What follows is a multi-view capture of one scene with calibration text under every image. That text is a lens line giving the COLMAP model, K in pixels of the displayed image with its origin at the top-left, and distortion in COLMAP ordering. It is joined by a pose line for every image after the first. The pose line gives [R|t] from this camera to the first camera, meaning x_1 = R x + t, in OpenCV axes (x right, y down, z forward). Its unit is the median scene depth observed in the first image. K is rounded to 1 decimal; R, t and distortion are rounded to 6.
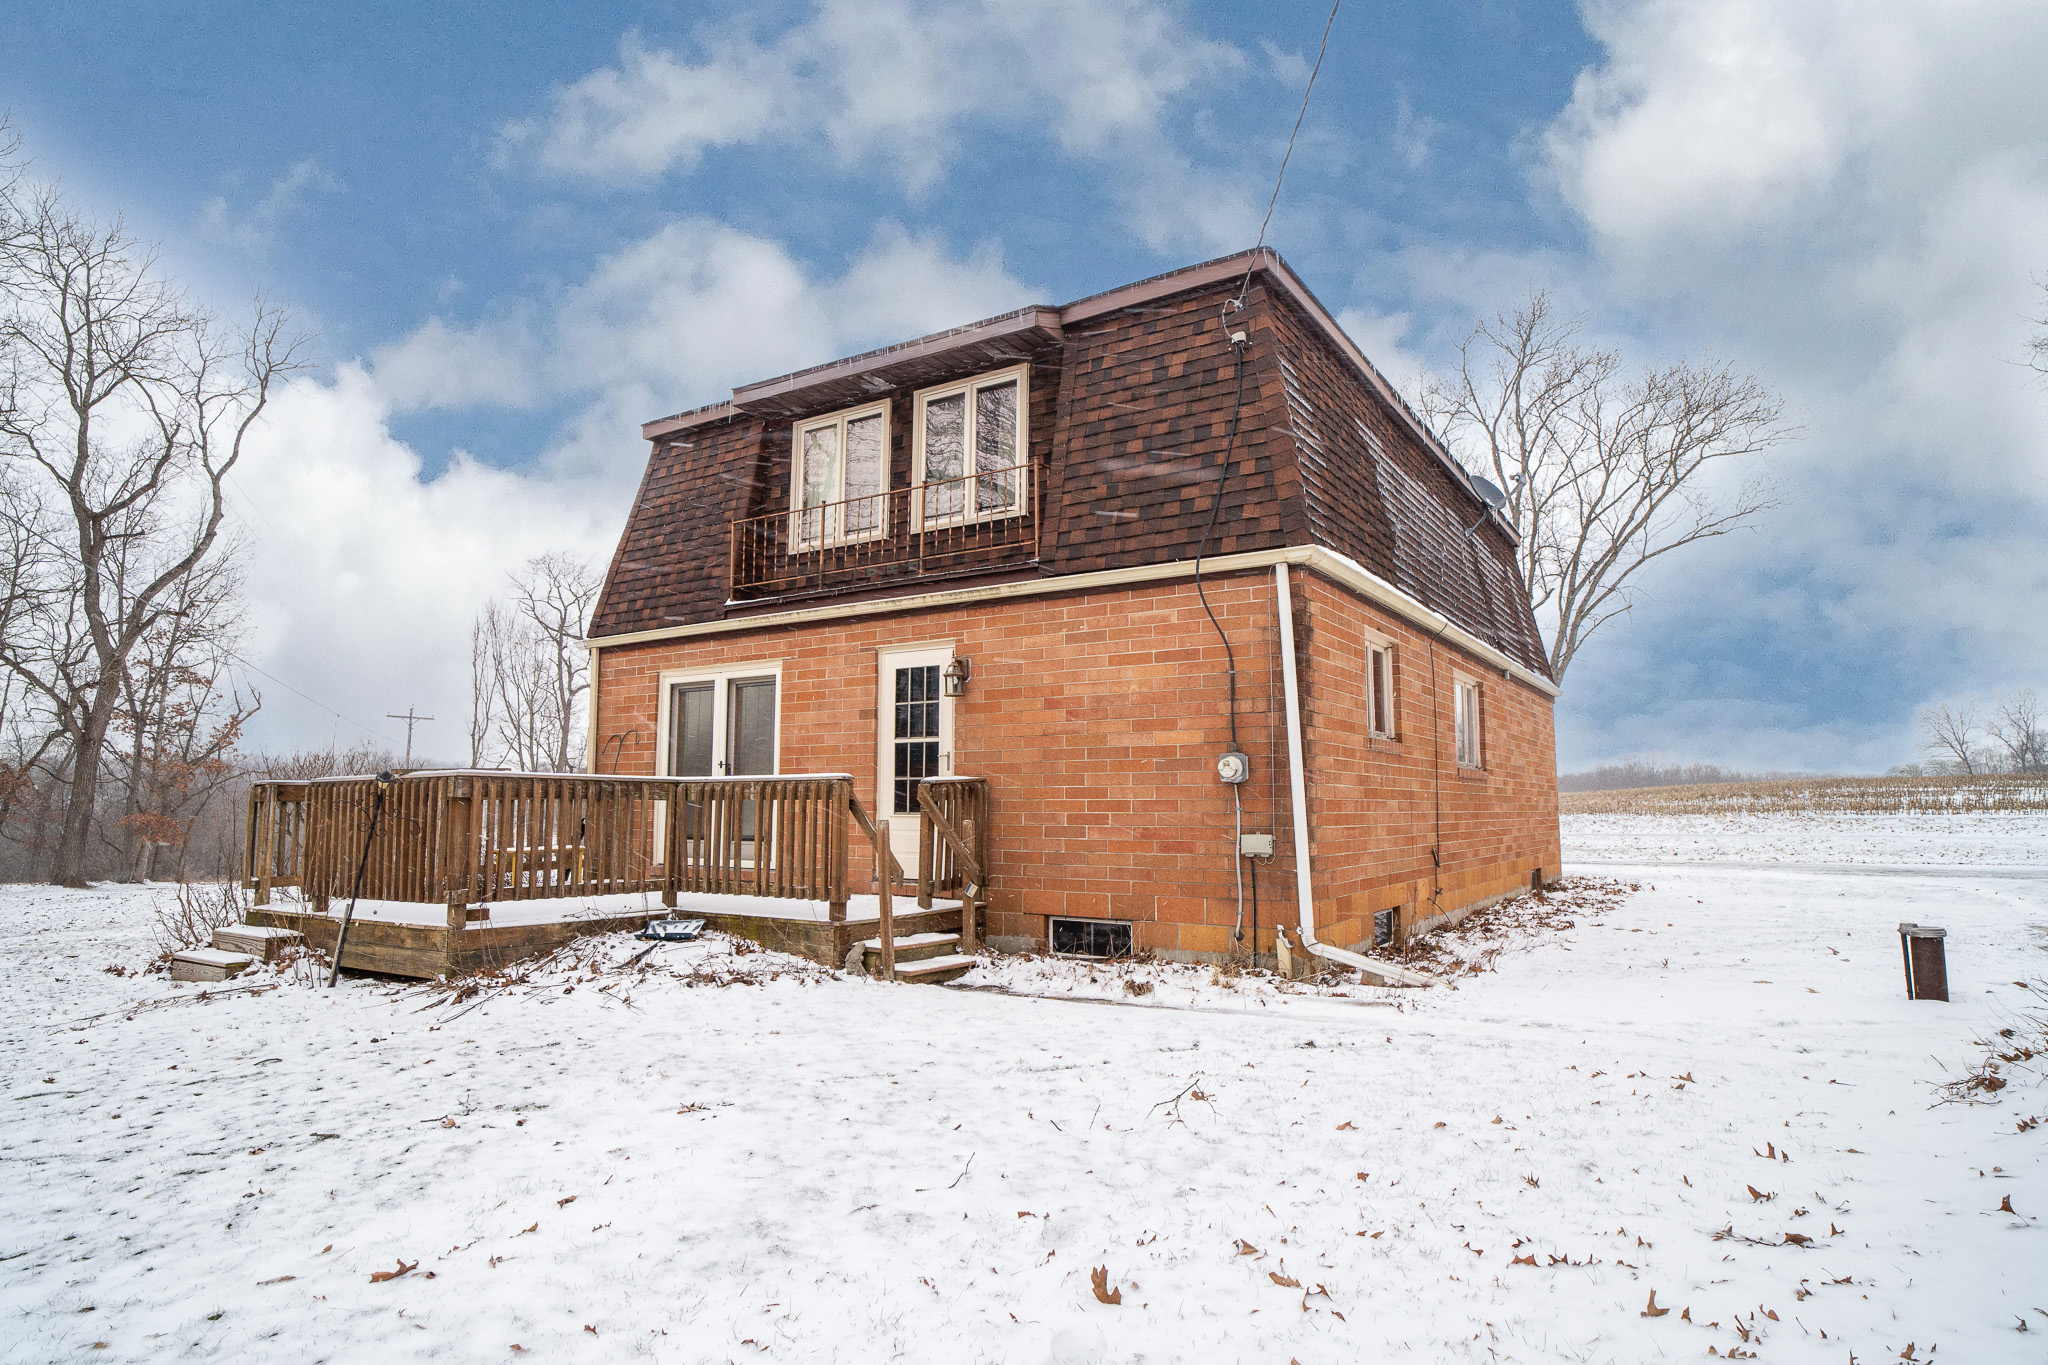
lens RADIAL K [[1096.4, 0, 1024.0], [0, 1096.4, 682.5], [0, 0, 1]] dist [-0.034631, 0.000027]
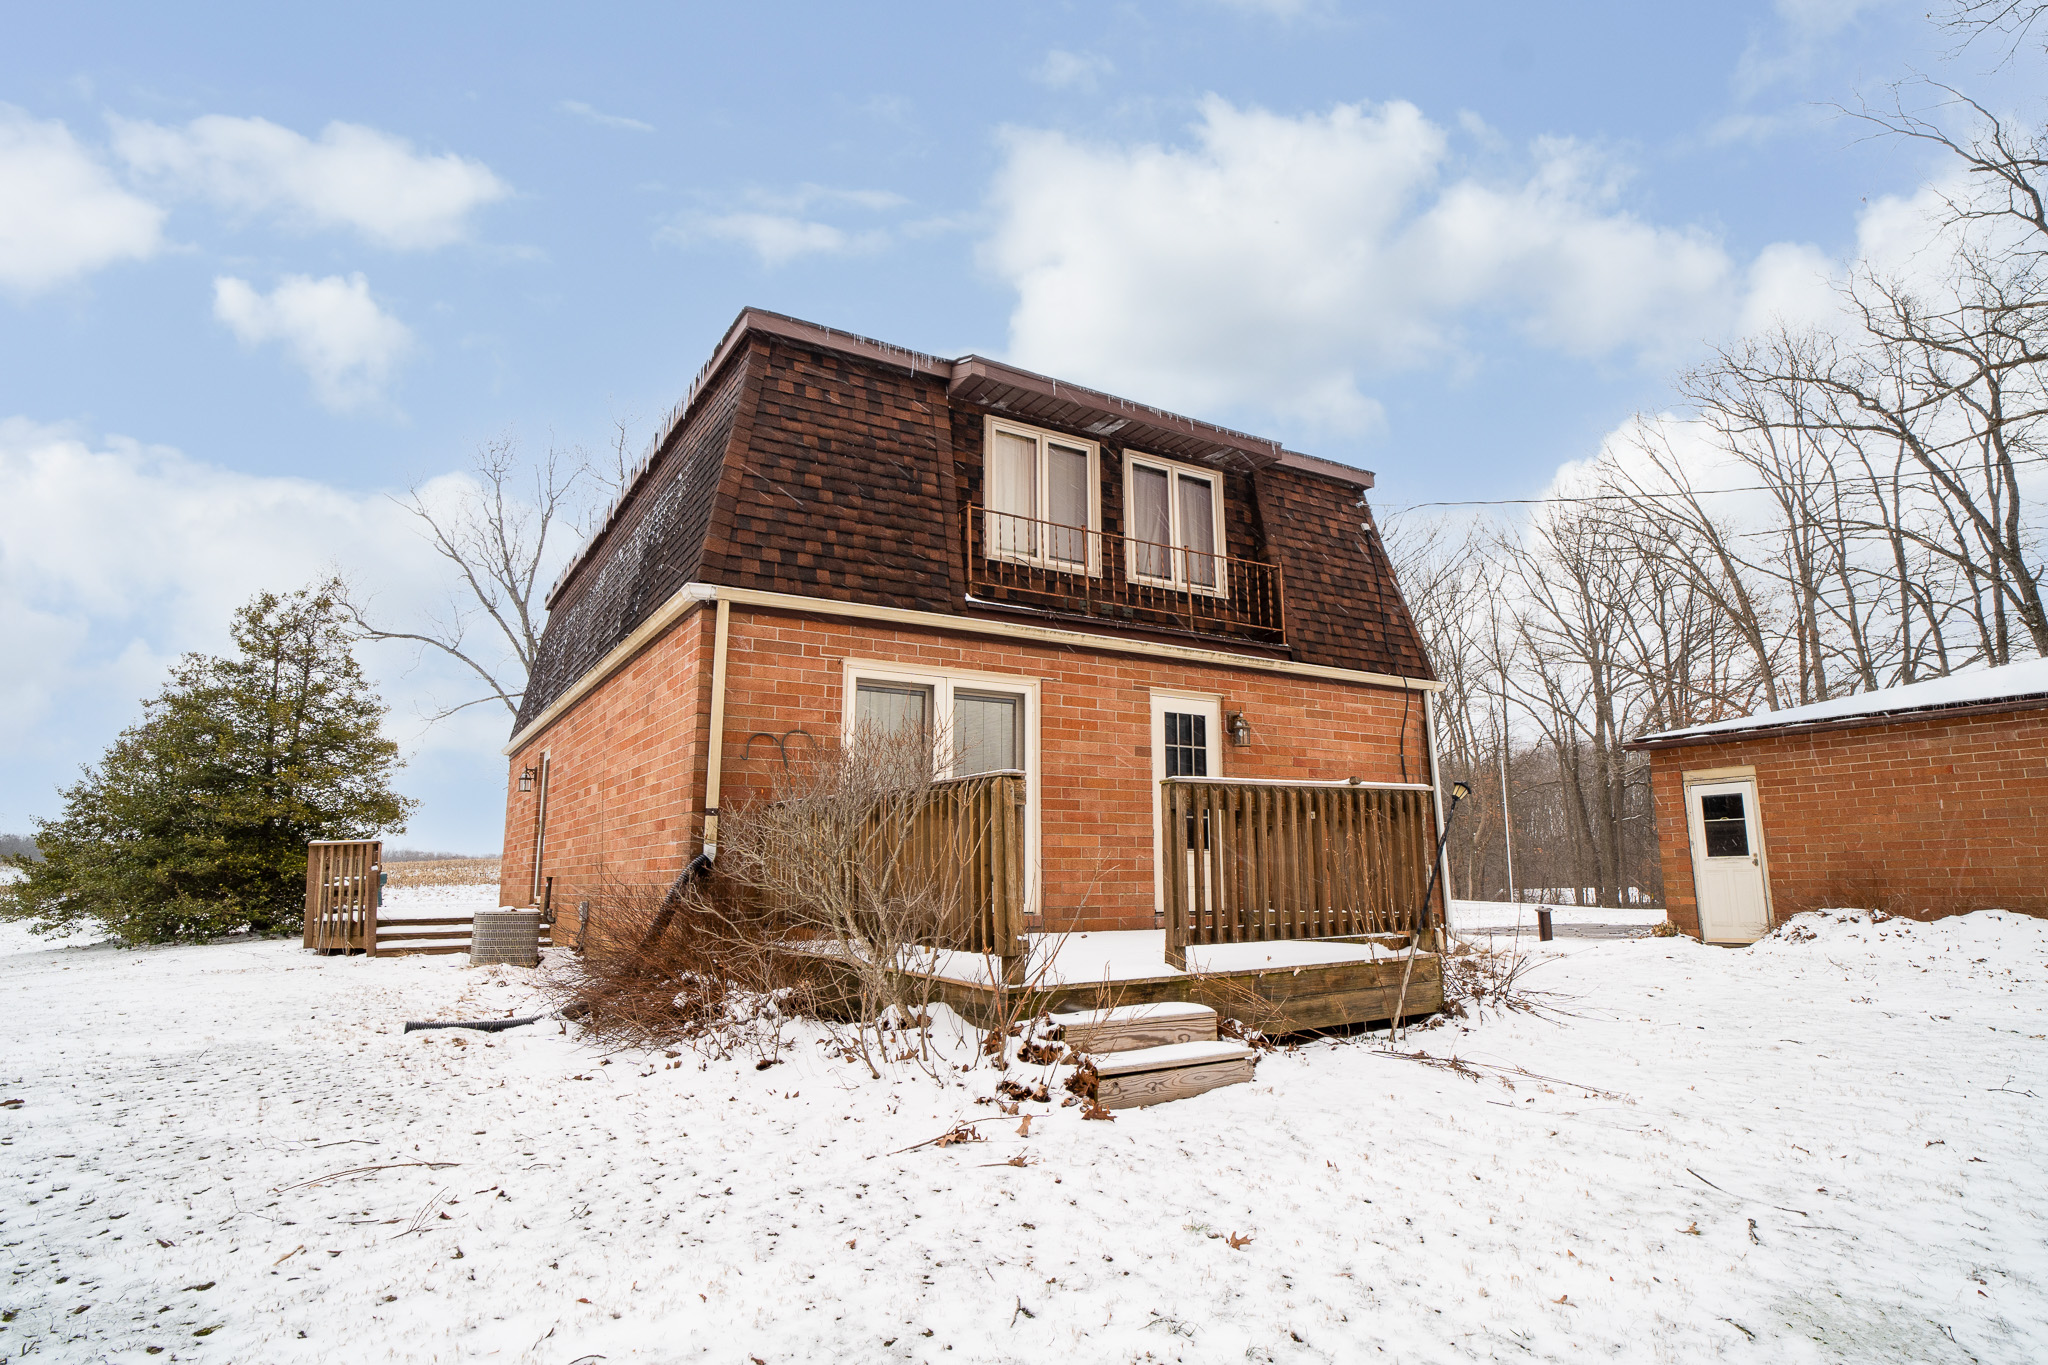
lens RADIAL K [[1096.4, 0, 1024.0], [0, 1096.4, 682.5], [0, 0, 1]] dist [-0.034631, 0.000027]
pose [[0.440665, 0.158675, 0.883536, -1.084008], [-0.094785, 0.986976, -0.129978, 0.106705], [-0.892653, -0.026469, 0.449966, 0.632118]]
